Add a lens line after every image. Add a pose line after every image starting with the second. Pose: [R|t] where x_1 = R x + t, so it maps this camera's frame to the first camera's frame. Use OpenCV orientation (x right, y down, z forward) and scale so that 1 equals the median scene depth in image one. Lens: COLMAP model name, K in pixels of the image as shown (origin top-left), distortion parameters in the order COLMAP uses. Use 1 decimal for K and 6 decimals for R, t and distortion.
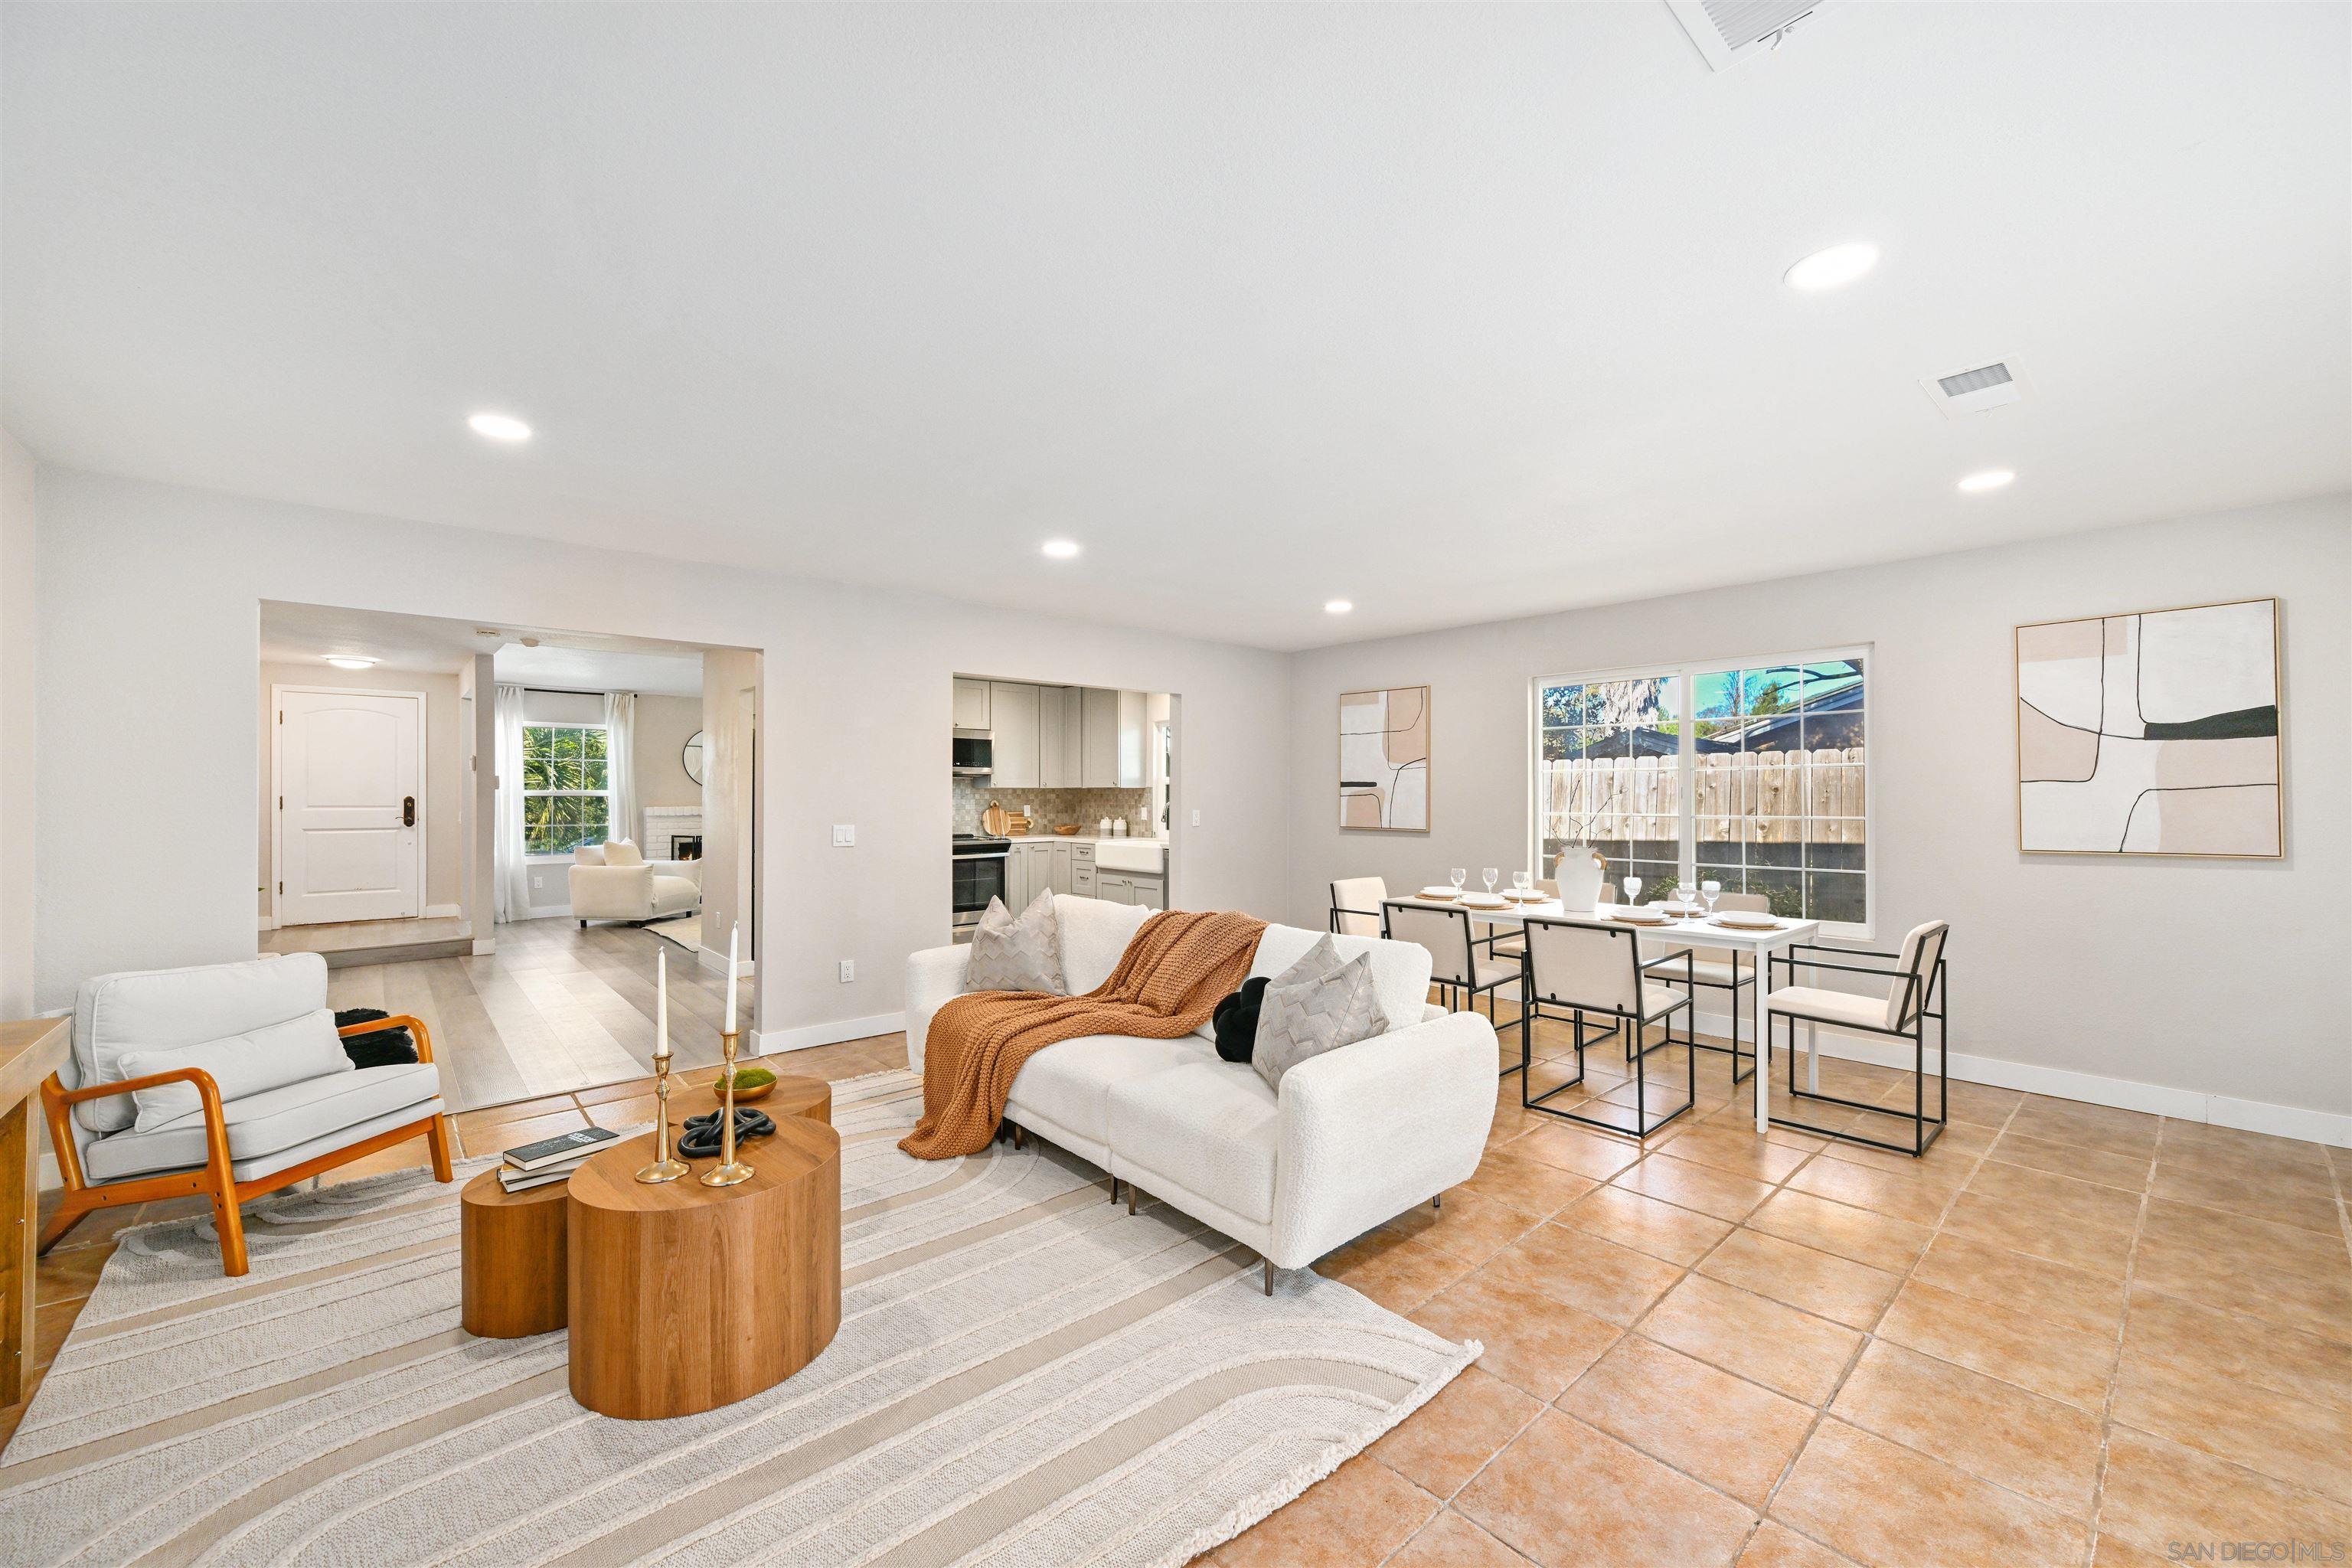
lens RADIAL K [[921.8, 0, 1178.1], [0, 921.8, 792.8], [0, 0, 1]] dist [-0.001641, -0.000176]
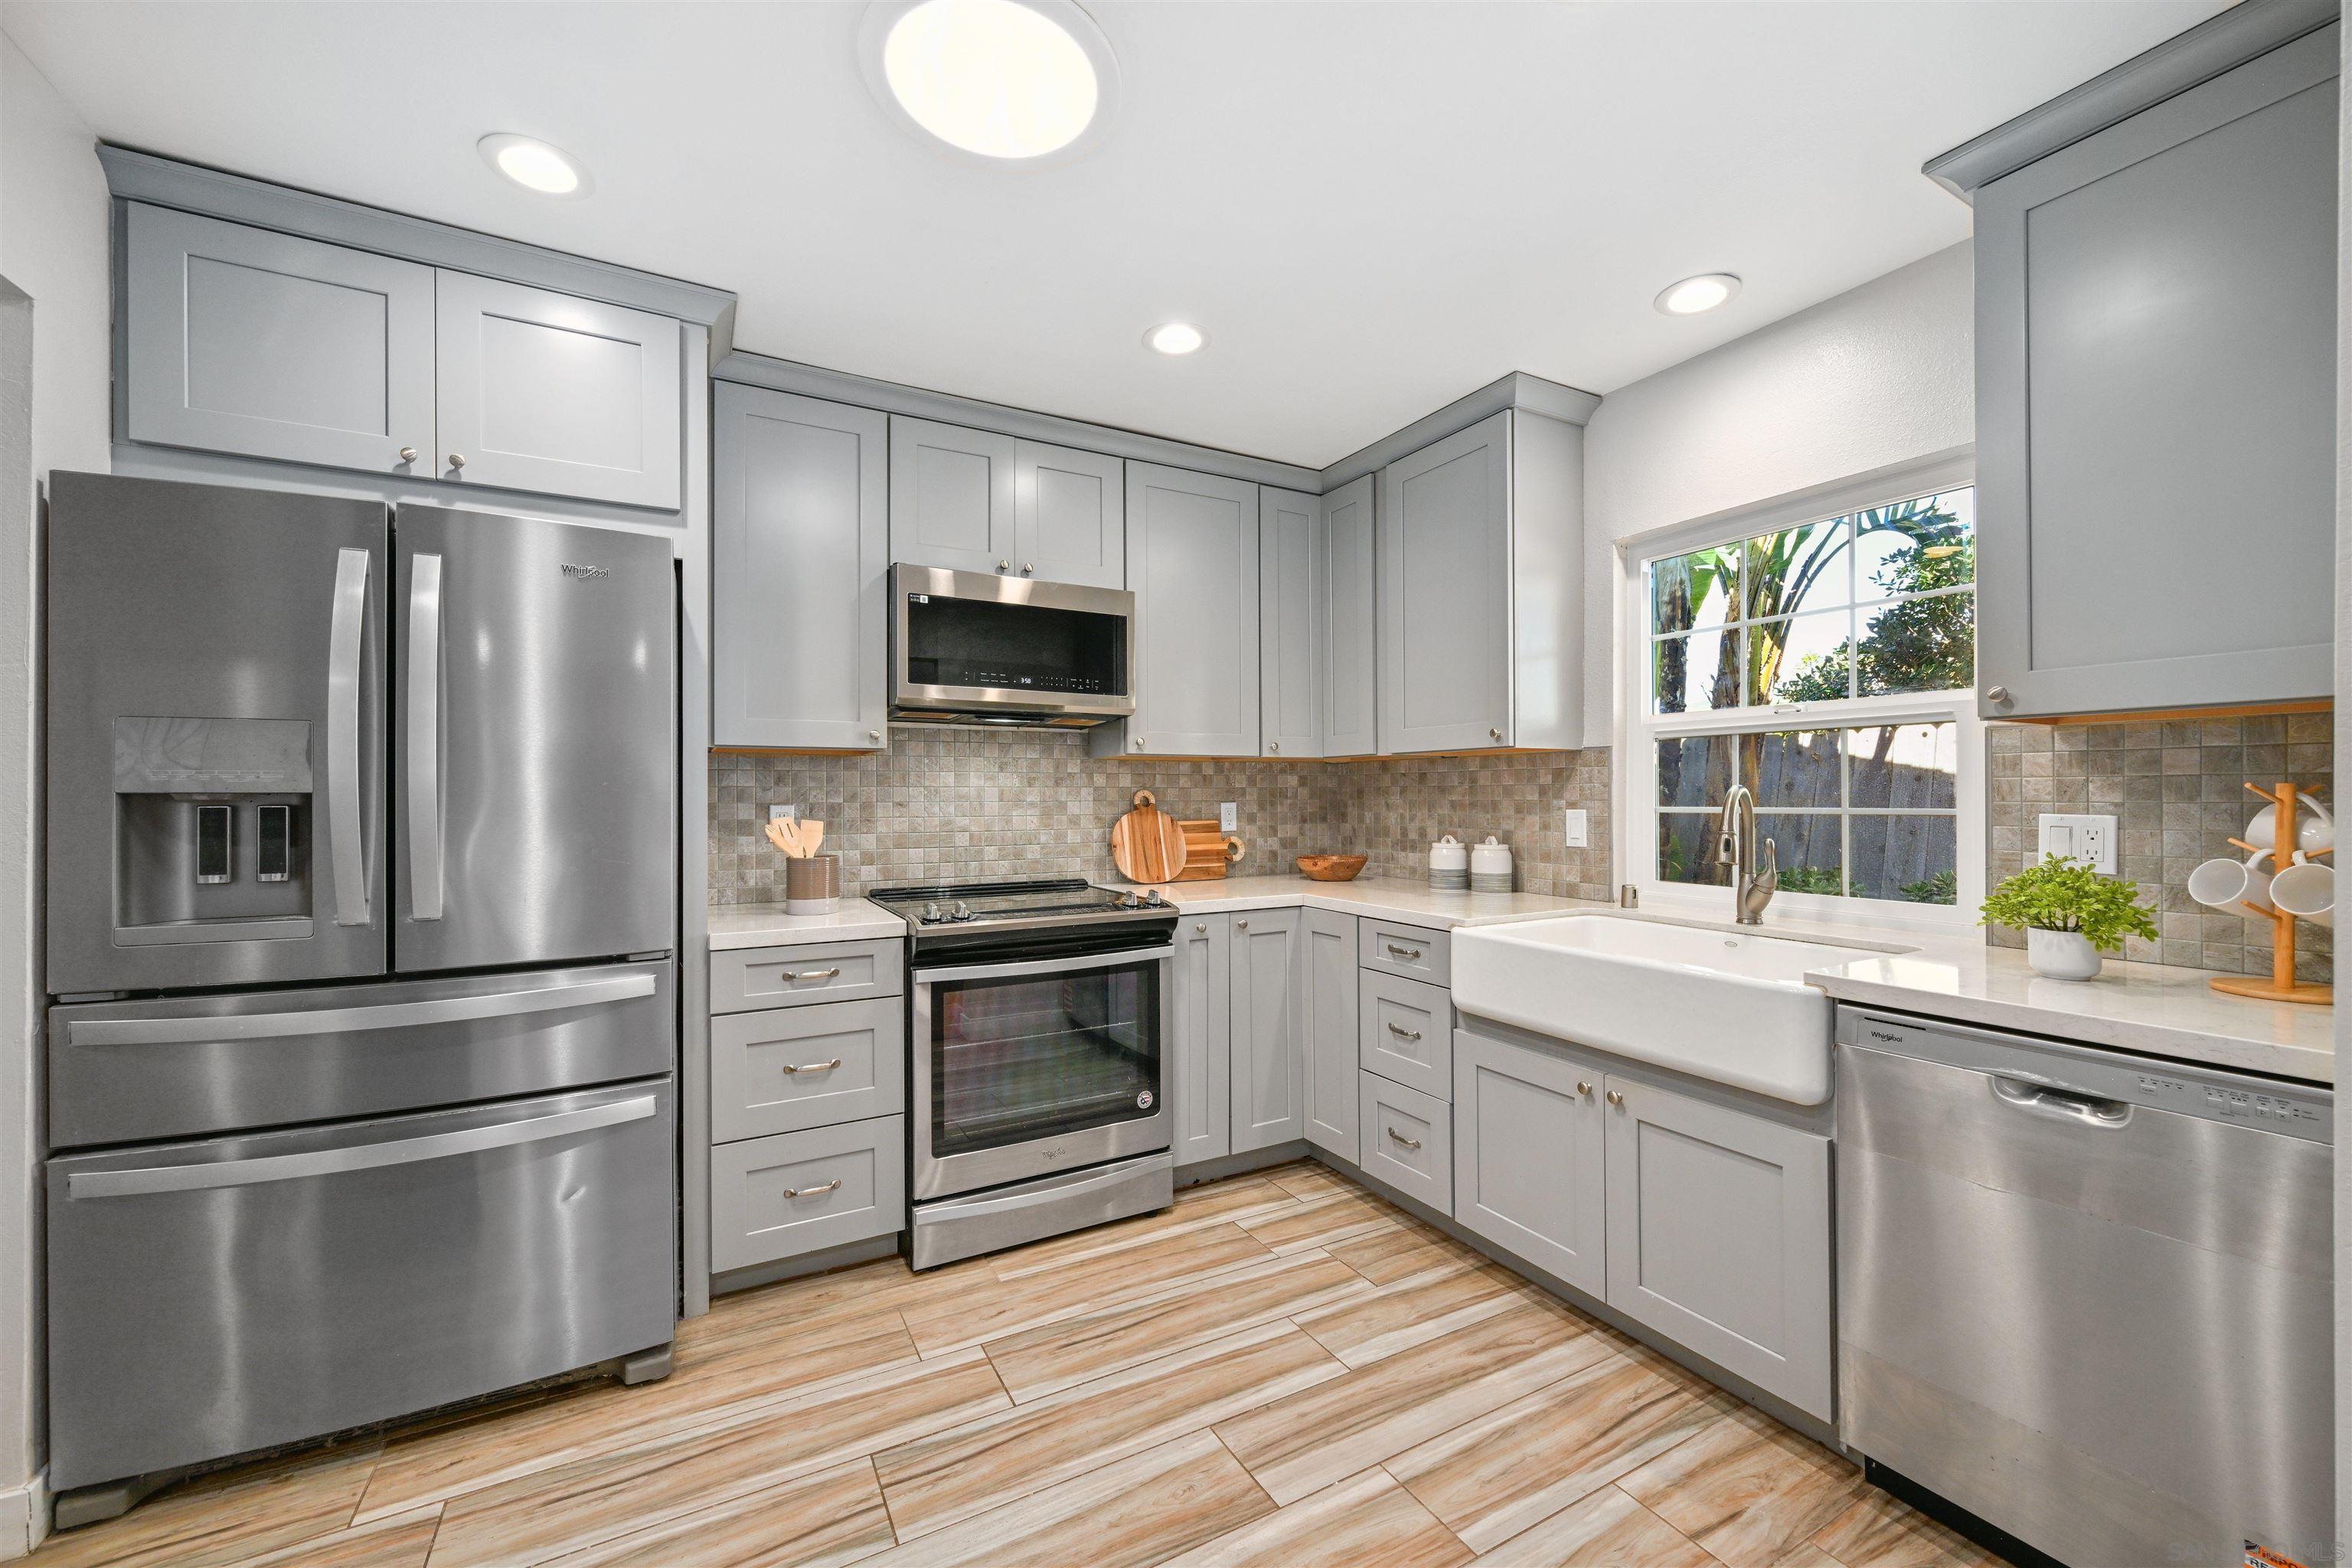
lens RADIAL K [[921.8, 0, 1178.1], [0, 921.8, 792.8], [0, 0, 1]] dist [-0.001641, -0.000176]
pose [[0.975582, -0.001147, -0.219633, -0.103012], [0.001023, 0.999999, -0.000678, 0.009863], [0.219634, 0.000437, 0.975582, 0.639924]]
